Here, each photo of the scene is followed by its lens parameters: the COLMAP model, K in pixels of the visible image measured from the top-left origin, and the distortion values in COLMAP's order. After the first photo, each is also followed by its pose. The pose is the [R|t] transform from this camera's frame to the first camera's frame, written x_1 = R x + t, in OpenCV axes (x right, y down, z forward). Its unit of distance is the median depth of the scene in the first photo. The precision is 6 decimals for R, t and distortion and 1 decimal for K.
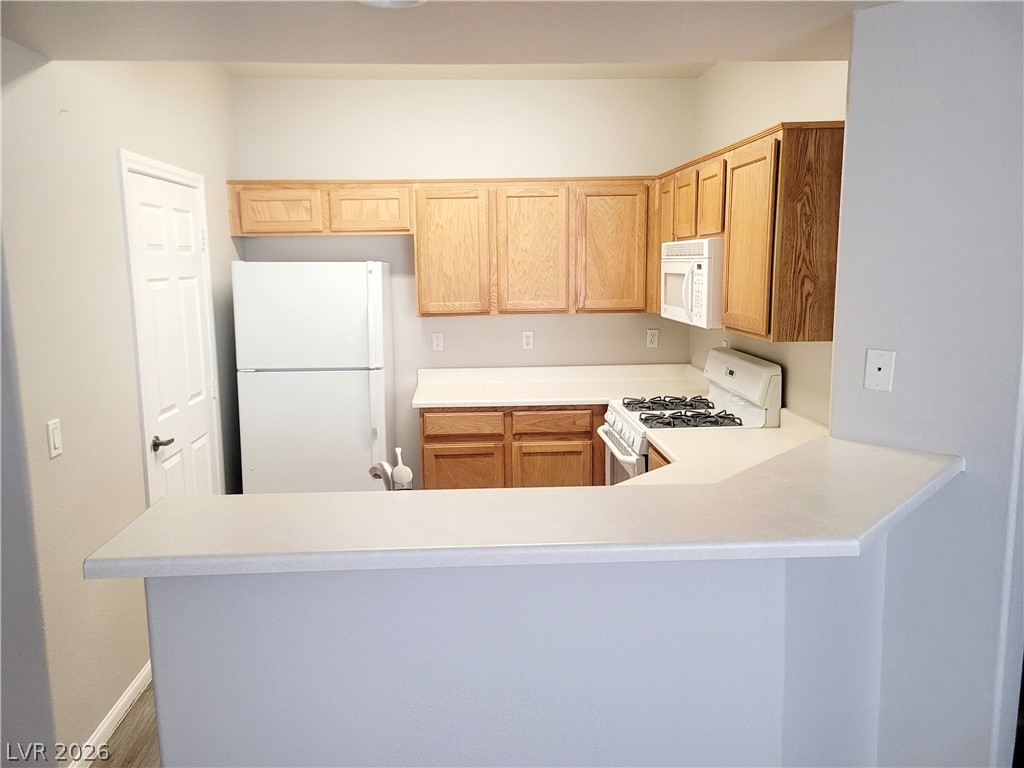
lens RADIAL K [[757.9, 0, 486.1], [0, 757.9, 367.4], [0, 0, 1]] dist [0.062874, 0.000680]
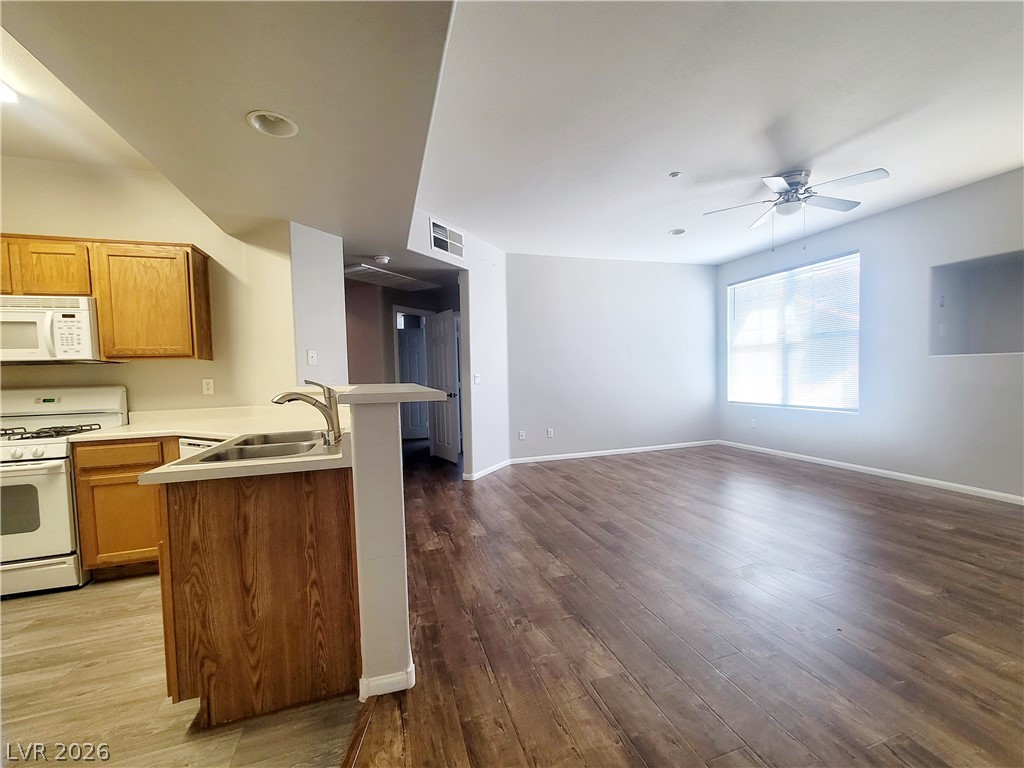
lens RADIAL K [[416.9, 0, 513.0], [0, 416.9, 389.6], [0, 0, 1]] dist [-0.001516, -0.000752]
pose [[-0.267796, -0.021324, 0.963240, -0.529426], [0.166129, 0.983759, 0.067965, 0.065048], [-0.949045, 0.178222, -0.259904, 0.360147]]
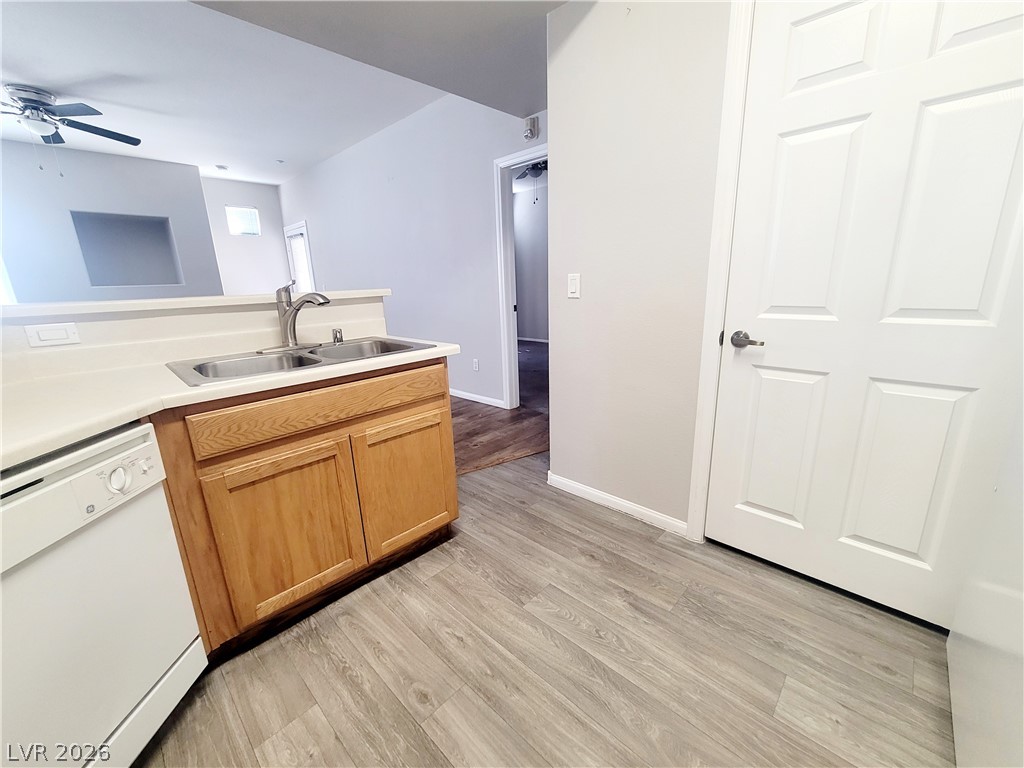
lens RADIAL K [[416.9, 0, 513.0], [0, 416.9, 389.6], [0, 0, 1]] dist [-0.001516, -0.000752]
pose [[-0.720541, 0.213518, -0.659720, 0.074660], [-0.055255, 0.930706, 0.361571, -0.006393], [0.691207, 0.296980, -0.658814, 0.867118]]
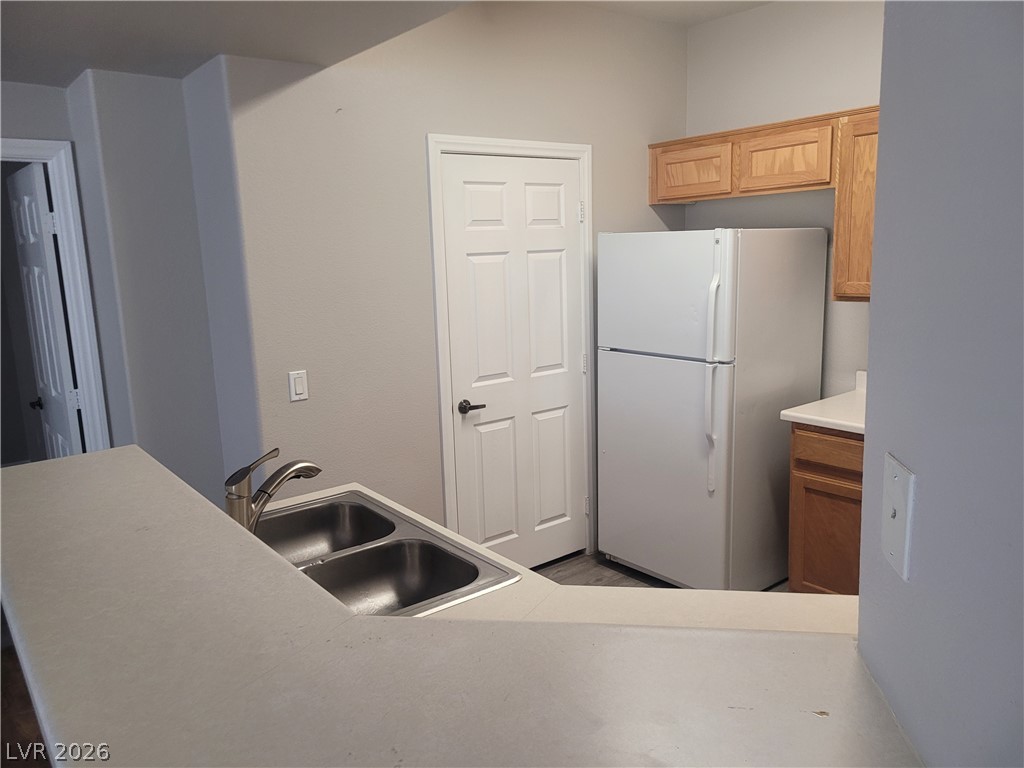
lens RADIAL K [[762.3, 0, 511.7], [0, 762.3, 373.5], [0, 0, 1]] dist [0.042963, -0.000676]
pose [[0.585733, 0.127826, -0.800360, 0.346460], [-0.087111, 0.991694, 0.094633, -0.040900], [0.805809, 0.014290, 0.592003, 0.313251]]
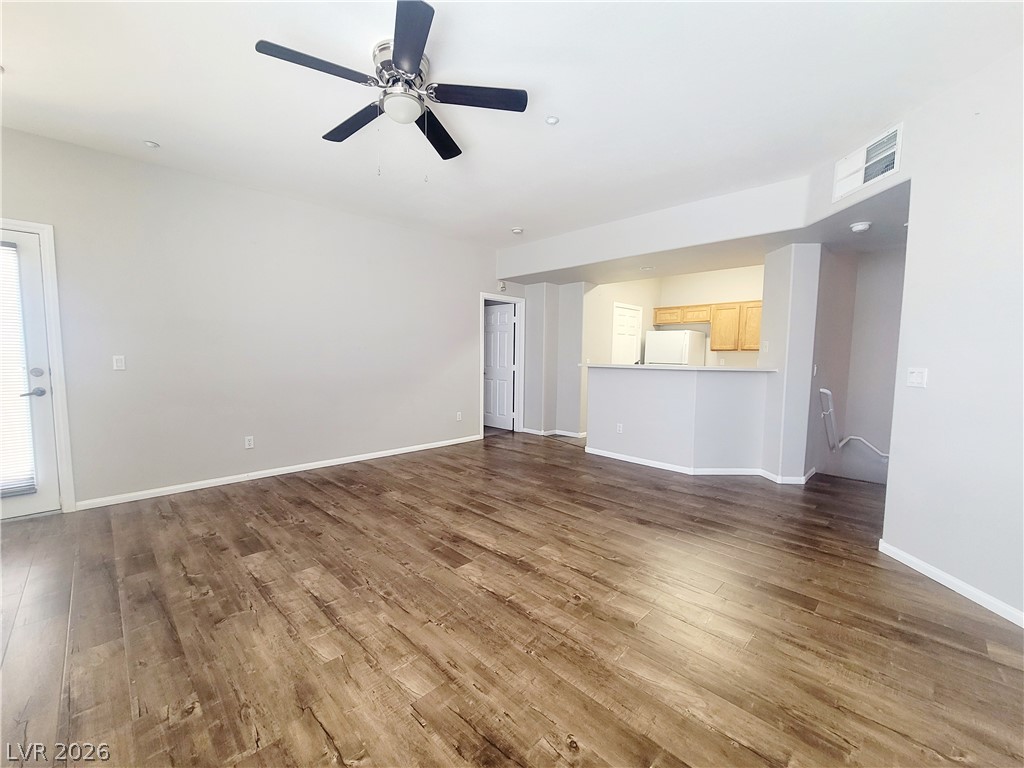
lens RADIAL K [[416.9, 0, 513.0], [0, 416.9, 389.6], [0, 0, 1]] dist [-0.001516, -0.000752]
pose [[0.677729, 0.084088, -0.730488, 0.584672], [-0.126165, 0.992005, -0.002862, 0.182251], [0.724407, 0.094102, 0.682919, -0.618962]]
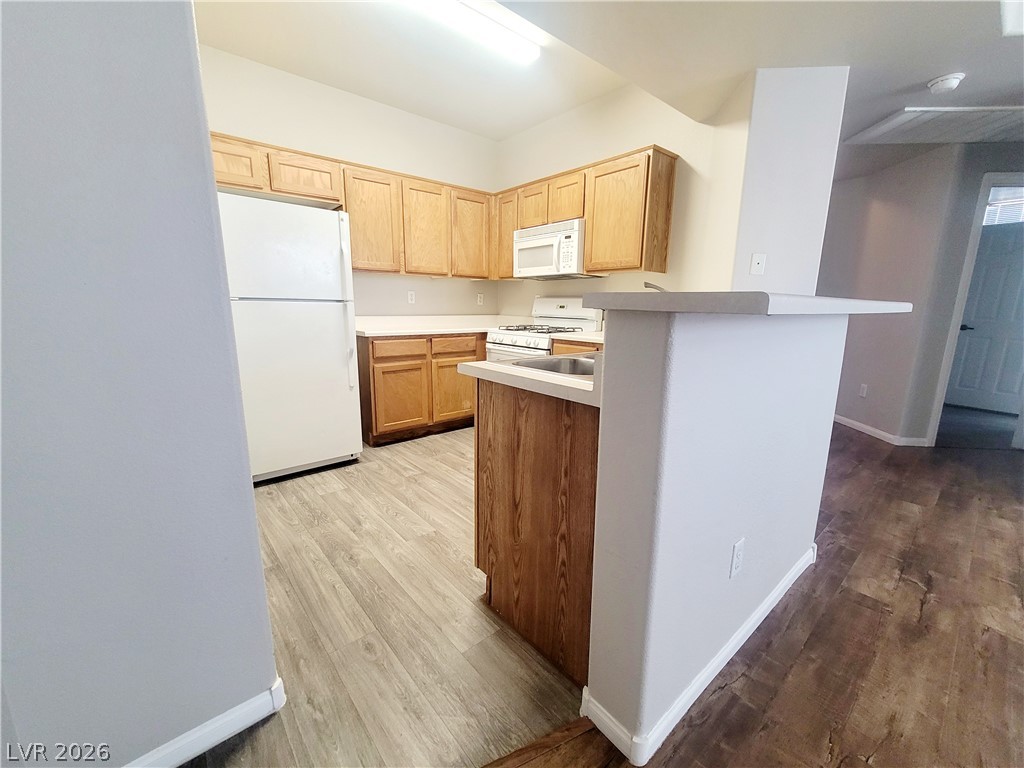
lens RADIAL K [[416.9, 0, 513.0], [0, 416.9, 389.6], [0, 0, 1]] dist [-0.001516, -0.000752]
pose [[0.786294, -0.099991, 0.609707, -0.336085], [0.061965, 0.994604, 0.083202, 0.097577], [-0.614737, -0.027641, 0.788248, 0.259742]]
